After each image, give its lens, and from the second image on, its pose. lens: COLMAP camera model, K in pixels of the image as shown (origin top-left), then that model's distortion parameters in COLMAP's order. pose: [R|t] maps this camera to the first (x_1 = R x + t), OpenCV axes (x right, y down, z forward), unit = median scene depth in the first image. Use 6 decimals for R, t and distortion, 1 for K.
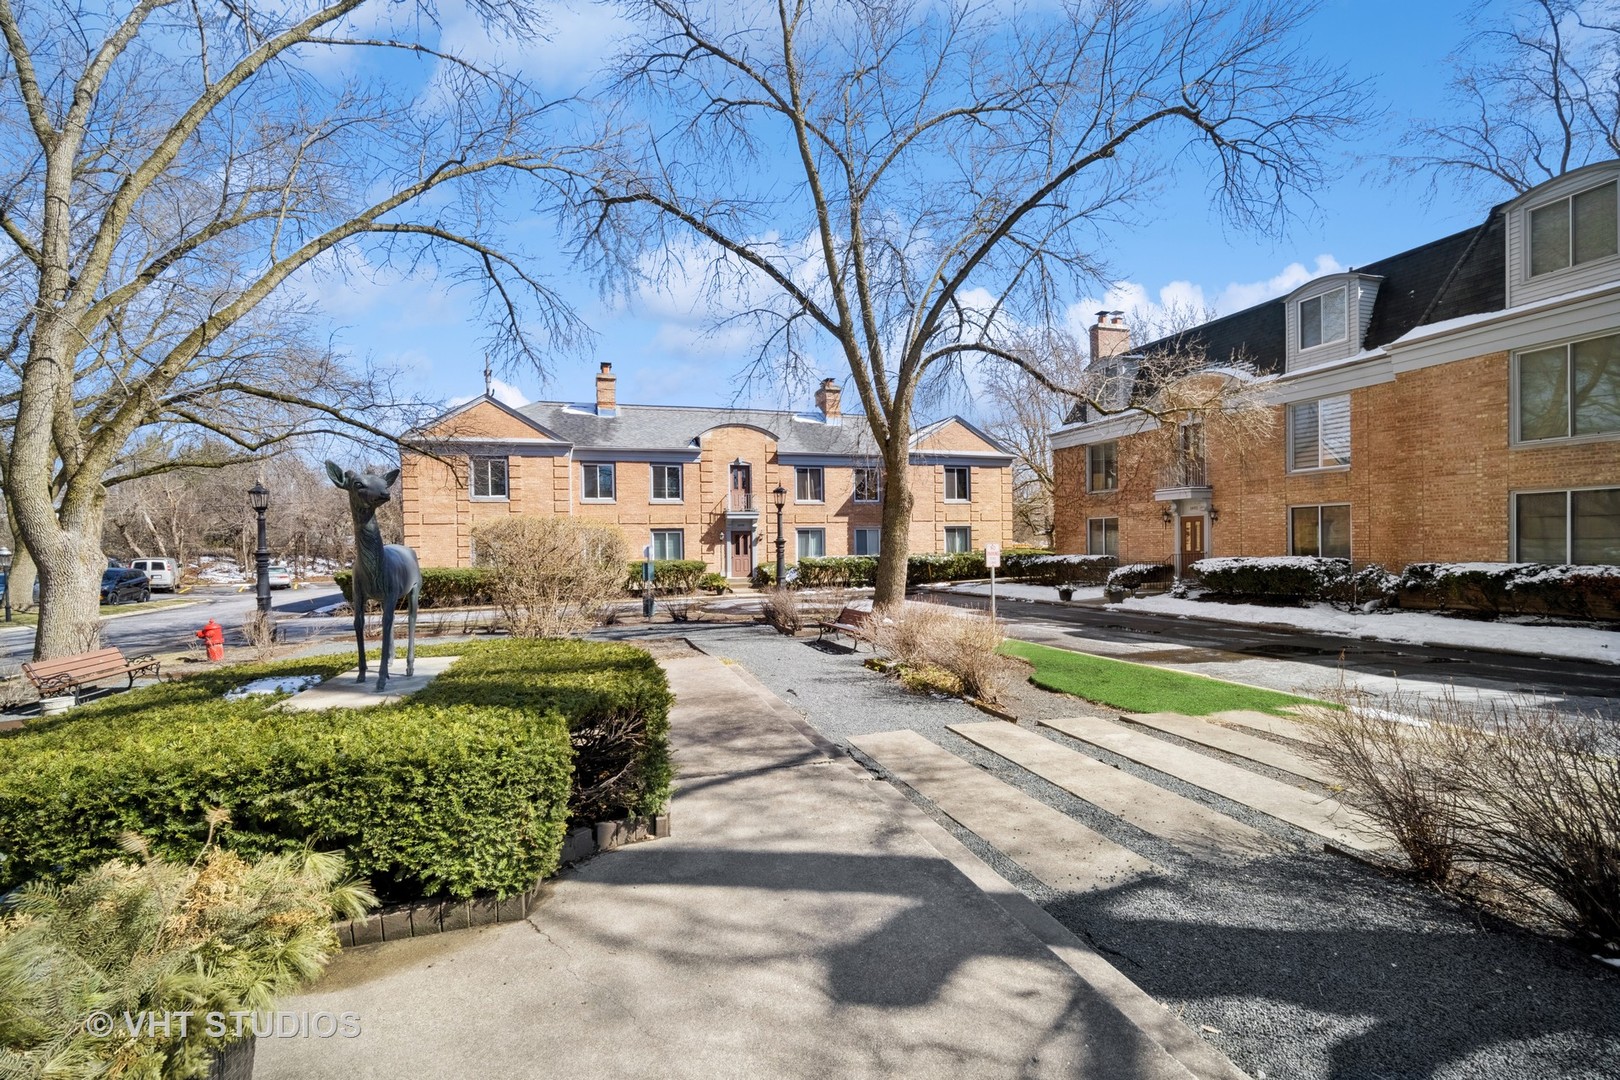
lens RADIAL K [[716.3, 0, 809.6], [0, 716.3, 545.7], [0, 0, 1]] dist [-0.005306, -0.000414]
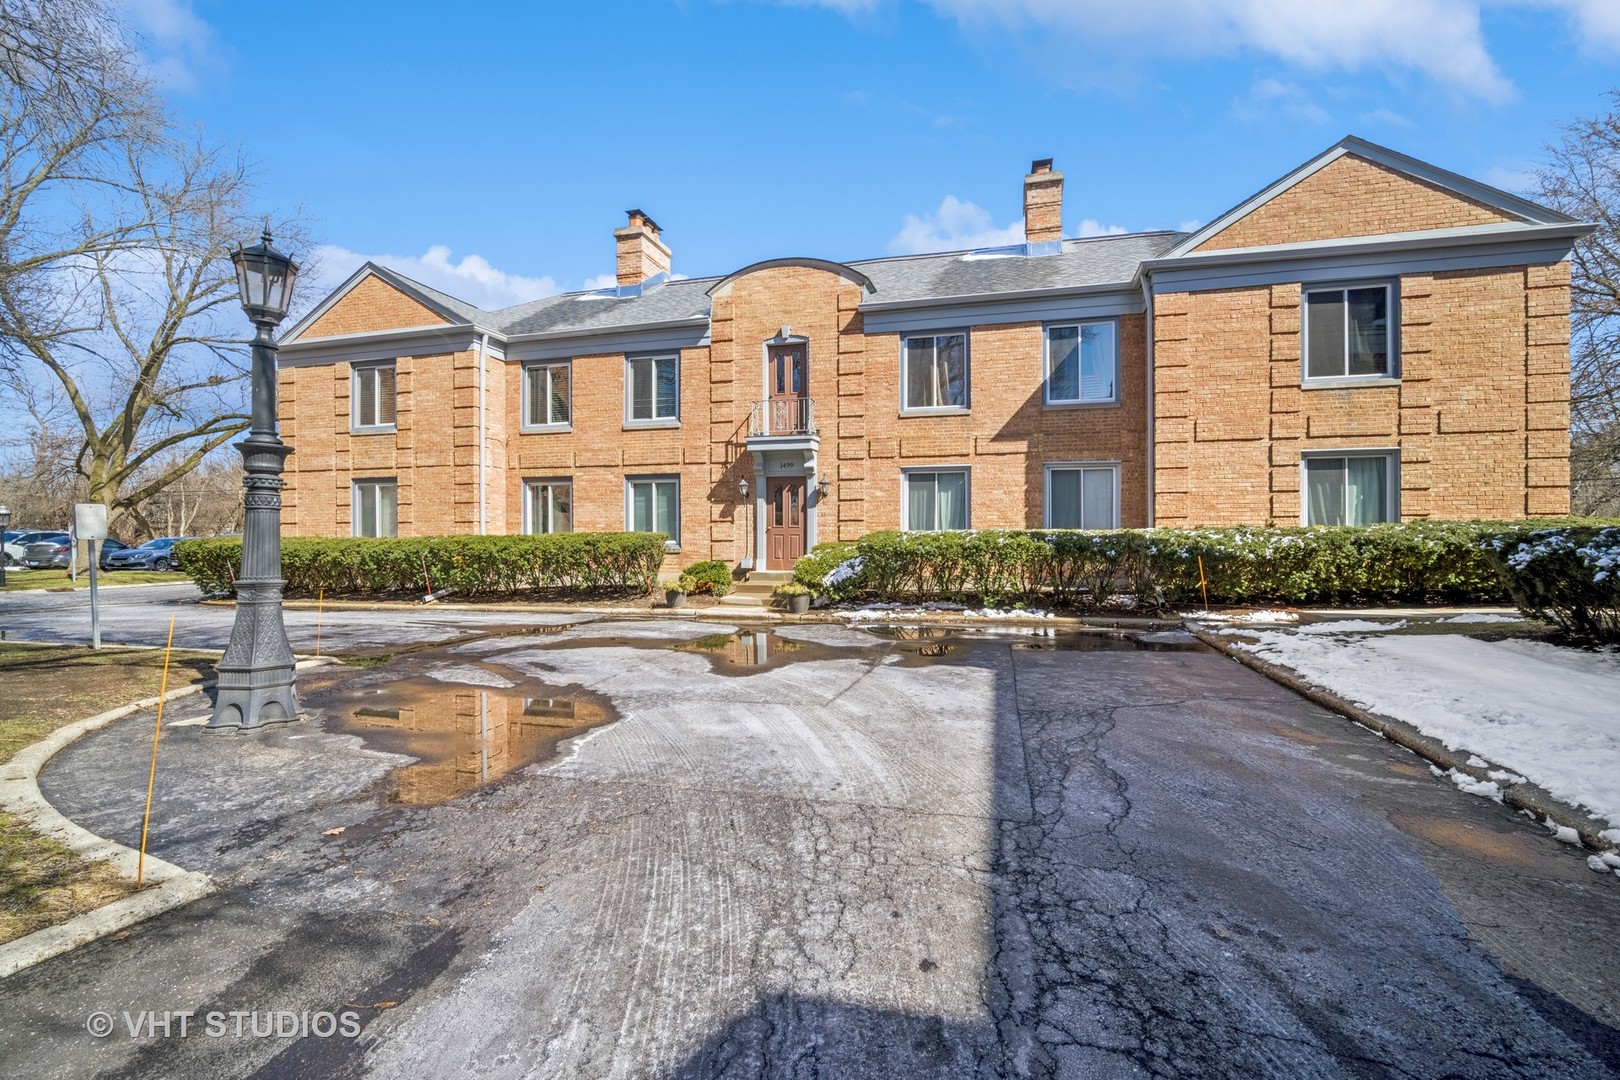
lens RADIAL K [[716.3, 0, 812.3], [0, 716.3, 534.0], [0, 0, 1]] dist [-0.005306, -0.000414]
pose [[0.841892, 0.013604, -0.539474, 0.184499], [-0.010766, 0.999907, 0.008413, 0.014367], [0.539538, -0.001275, 0.841960, 0.593604]]
